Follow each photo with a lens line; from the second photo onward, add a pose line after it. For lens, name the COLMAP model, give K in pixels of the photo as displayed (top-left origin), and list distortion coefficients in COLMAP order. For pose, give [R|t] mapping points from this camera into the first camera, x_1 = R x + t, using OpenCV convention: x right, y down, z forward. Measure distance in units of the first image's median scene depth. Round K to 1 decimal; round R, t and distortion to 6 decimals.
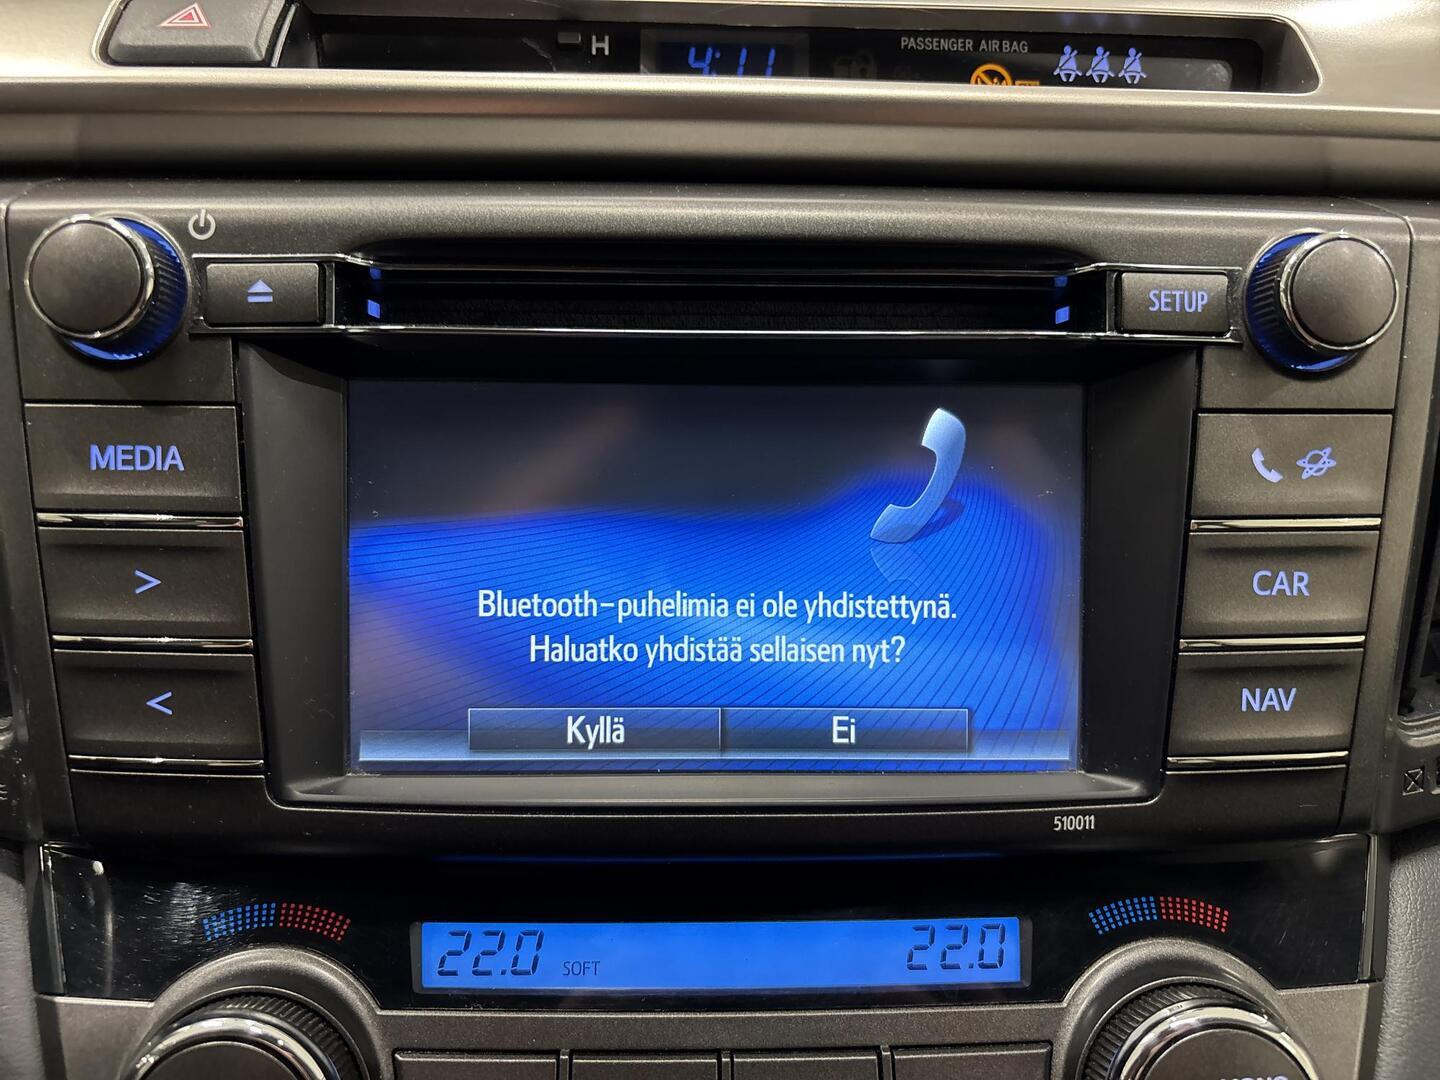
lens RADIAL K [[1102.4, 0, 715.5], [0, 1102.4, 543.2], [0, 0, 1]] dist [-0.002774, -0.027013]
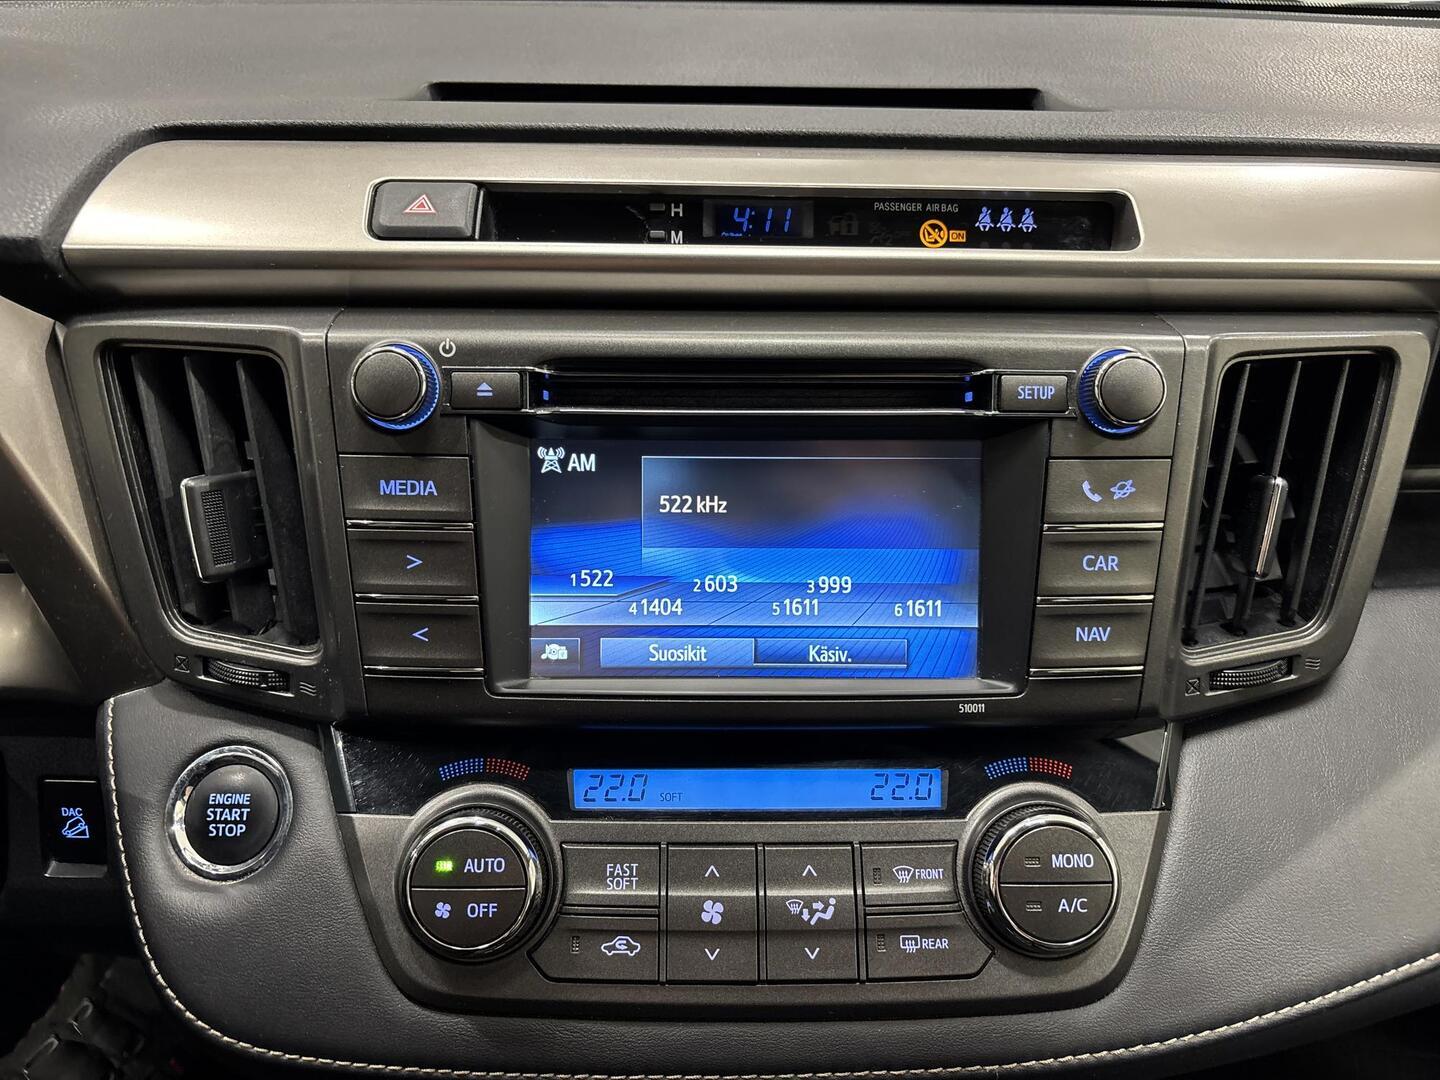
lens RADIAL K [[1102.4, 0, 715.7], [0, 1102.4, 541.8], [0, 0, 1]] dist [-0.002774, -0.027013]
pose [[0.999946, 0.000947, -0.010326, -0.040562], [-0.000643, 0.999568, 0.029395, -0.042865], [0.010350, -0.029386, 0.999515, -0.641360]]
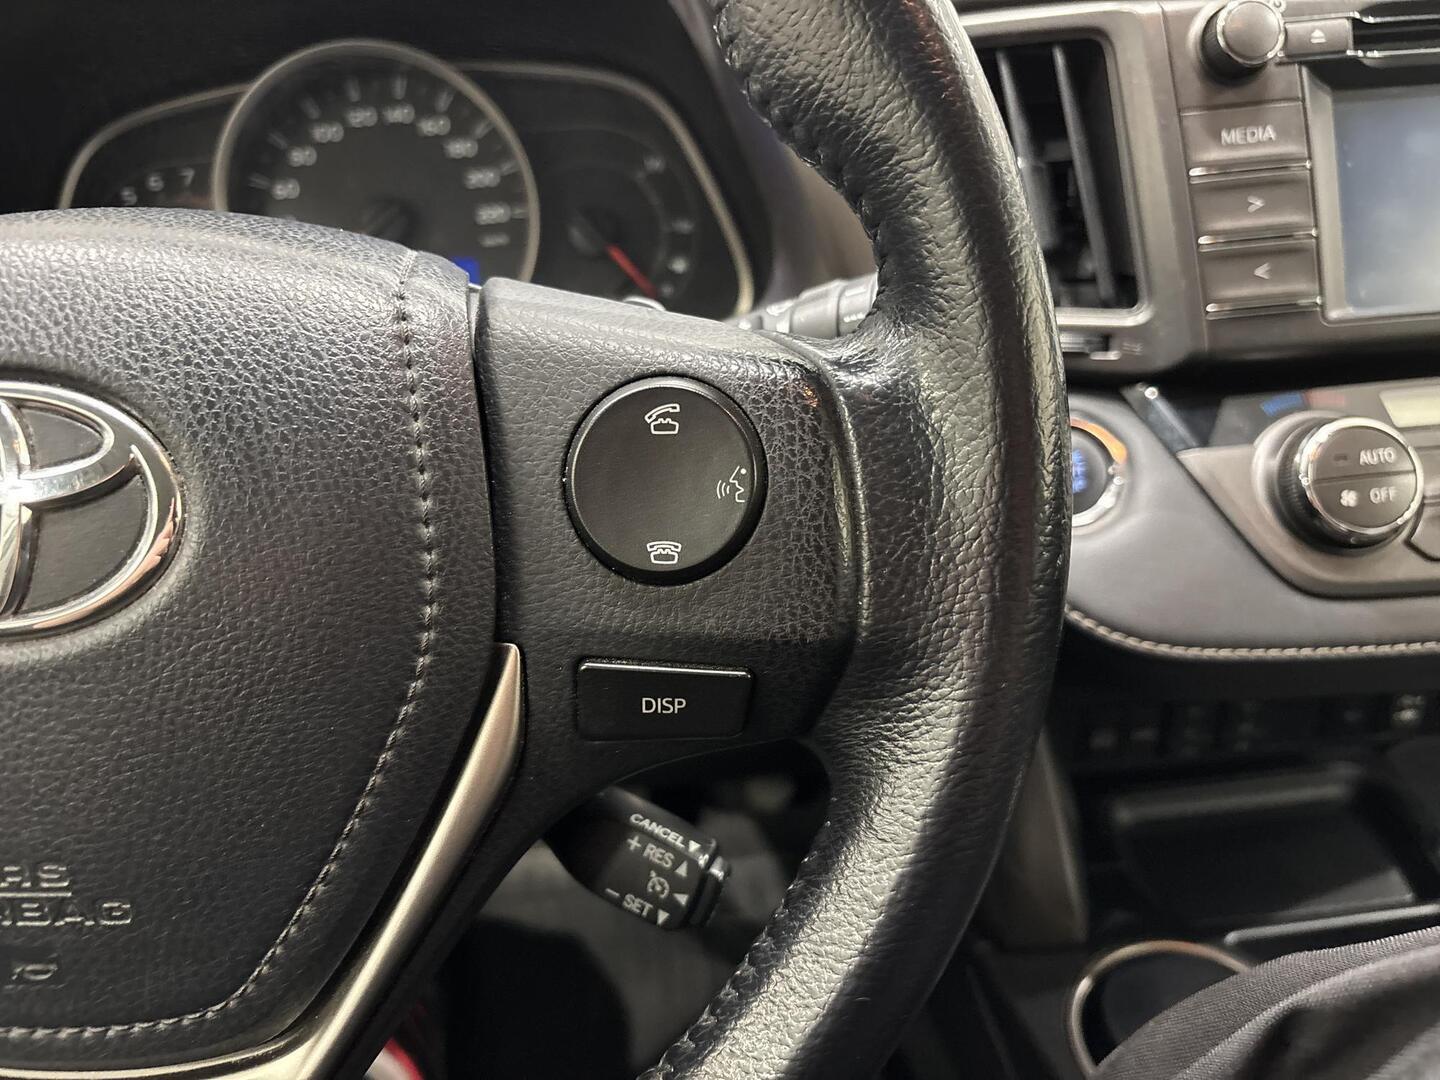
lens RADIAL K [[1102.4, 0, 714.1], [0, 1102.4, 548.3], [0, 0, 1]] dist [-0.002774, -0.027013]
pose [[0.995678, -0.092071, -0.012174, -1.392967], [0.092357, 0.995401, 0.025455, 0.459700], [0.009774, -0.026470, 0.999602, -0.821196]]
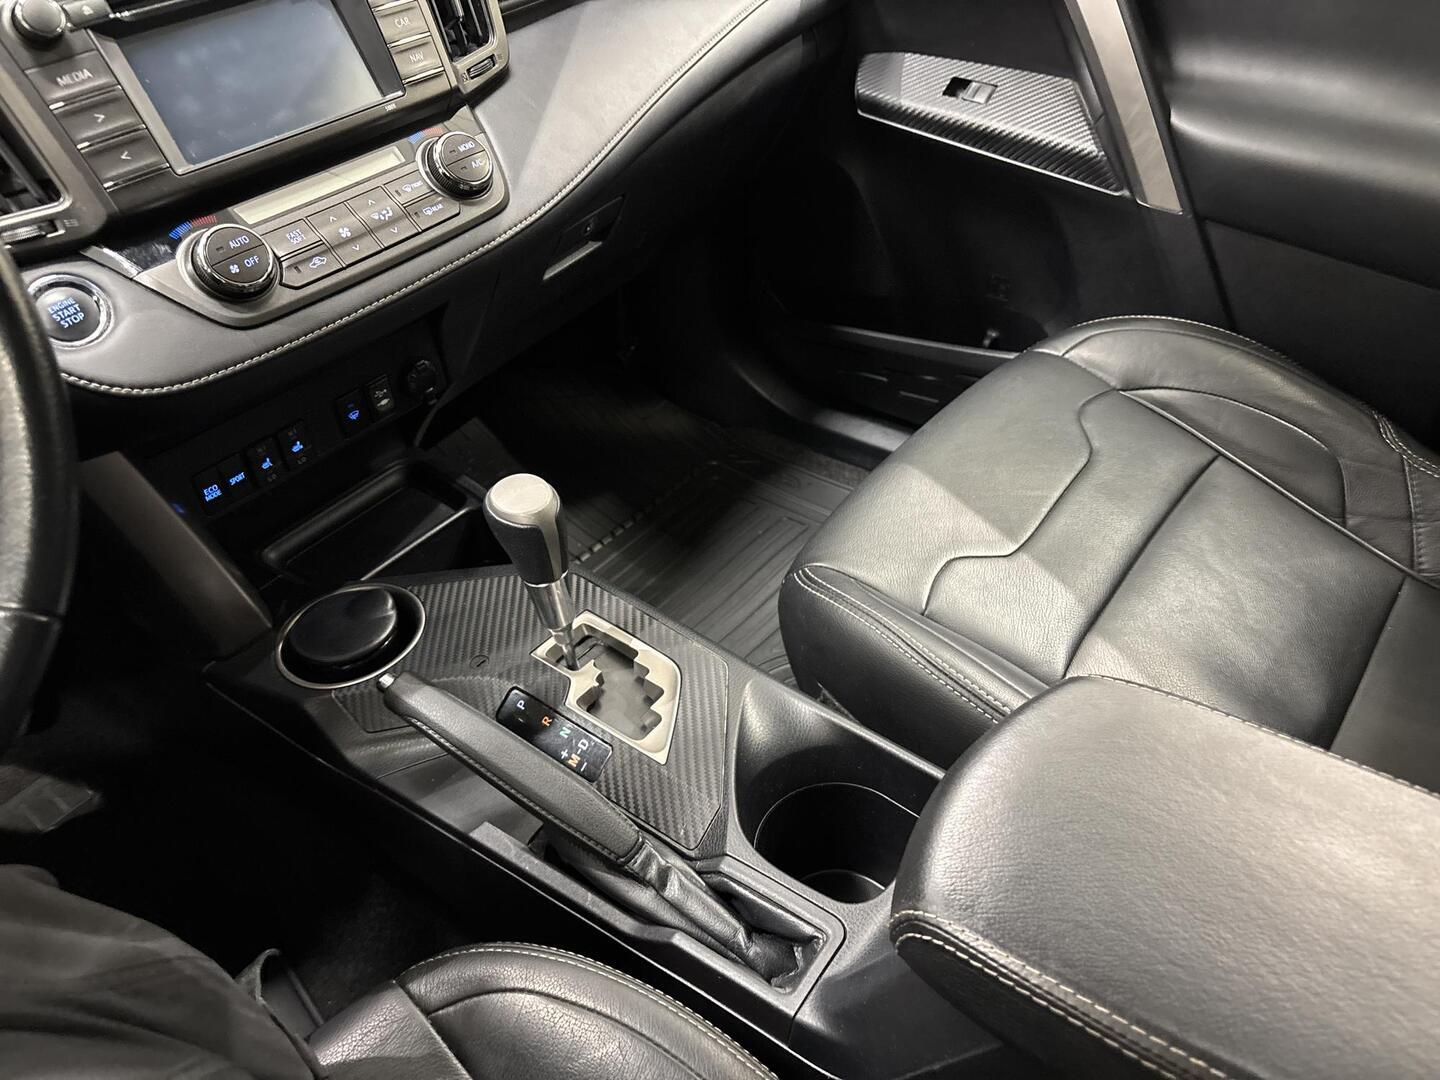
lens RADIAL K [[1102.4, 0, 731.9], [0, 1102.4, 536.1], [0, 0, 1]] dist [-0.002774, -0.027013]
pose [[0.622797, -0.523684, 0.581273, -1.704035], [0.432834, 0.849524, 0.301603, 0.815474], [-0.651750, 0.063757, 0.755749, -2.201080]]
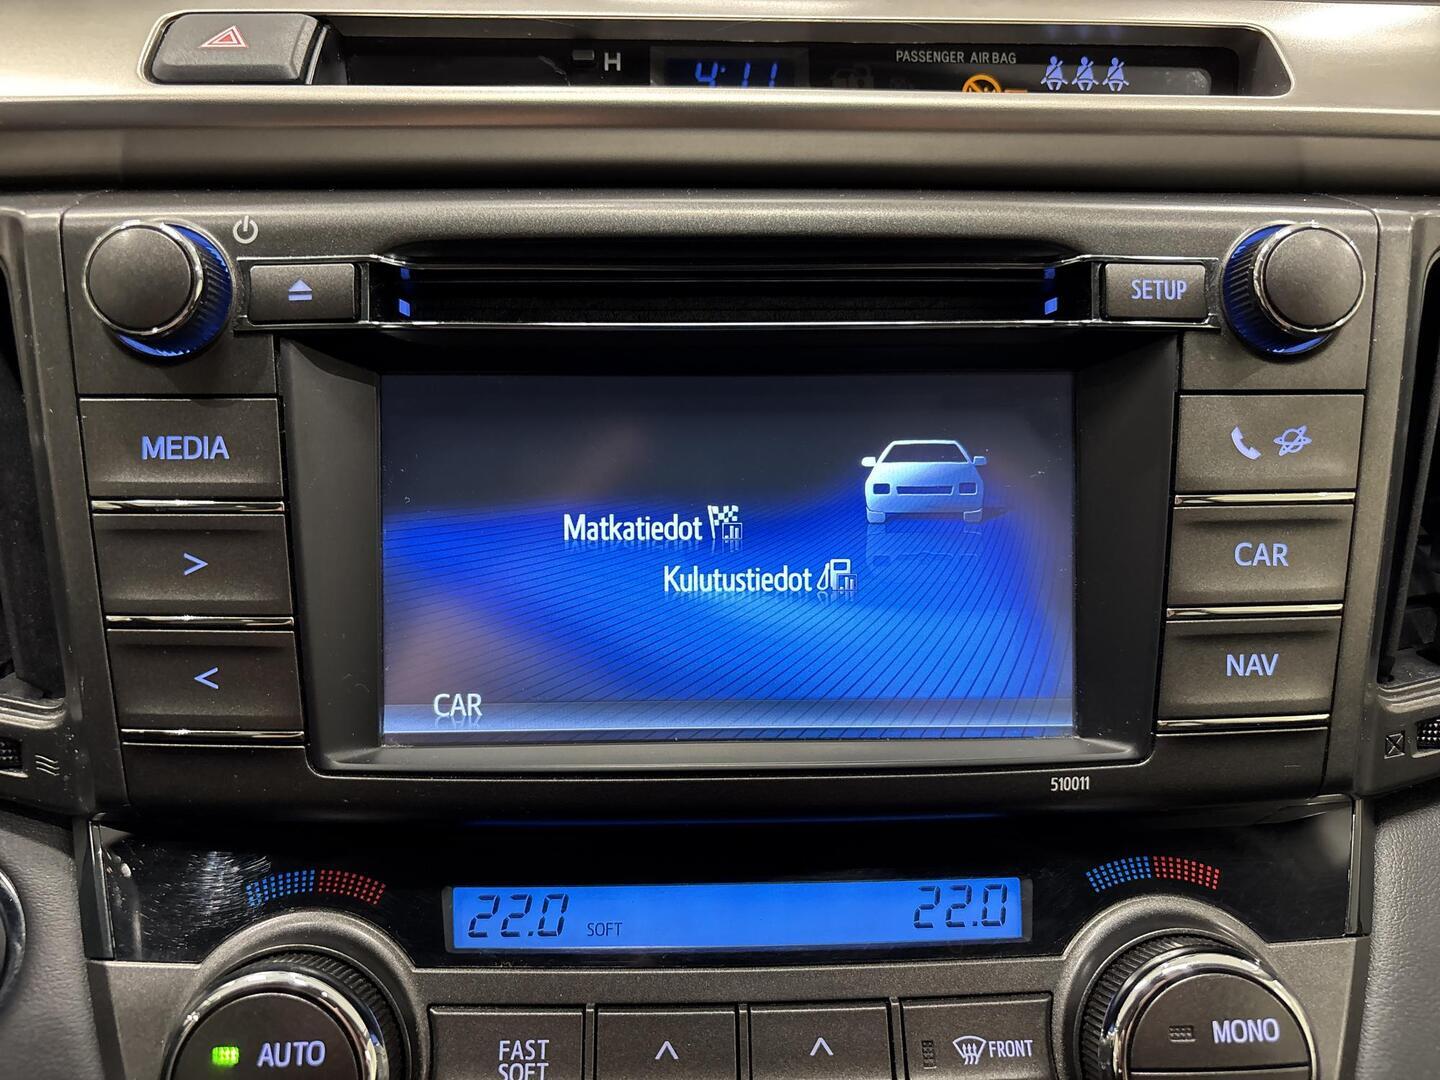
lens RADIAL K [[1102.4, 0, 715.8], [0, 1102.4, 548.1], [0, 0, 1]] dist [-0.002774, -0.027013]
pose [[0.999924, -0.011524, -0.004436, -0.006805], [0.011447, 0.999787, -0.017184, 0.042192], [0.004633, 0.017132, 0.999843, -0.061802]]
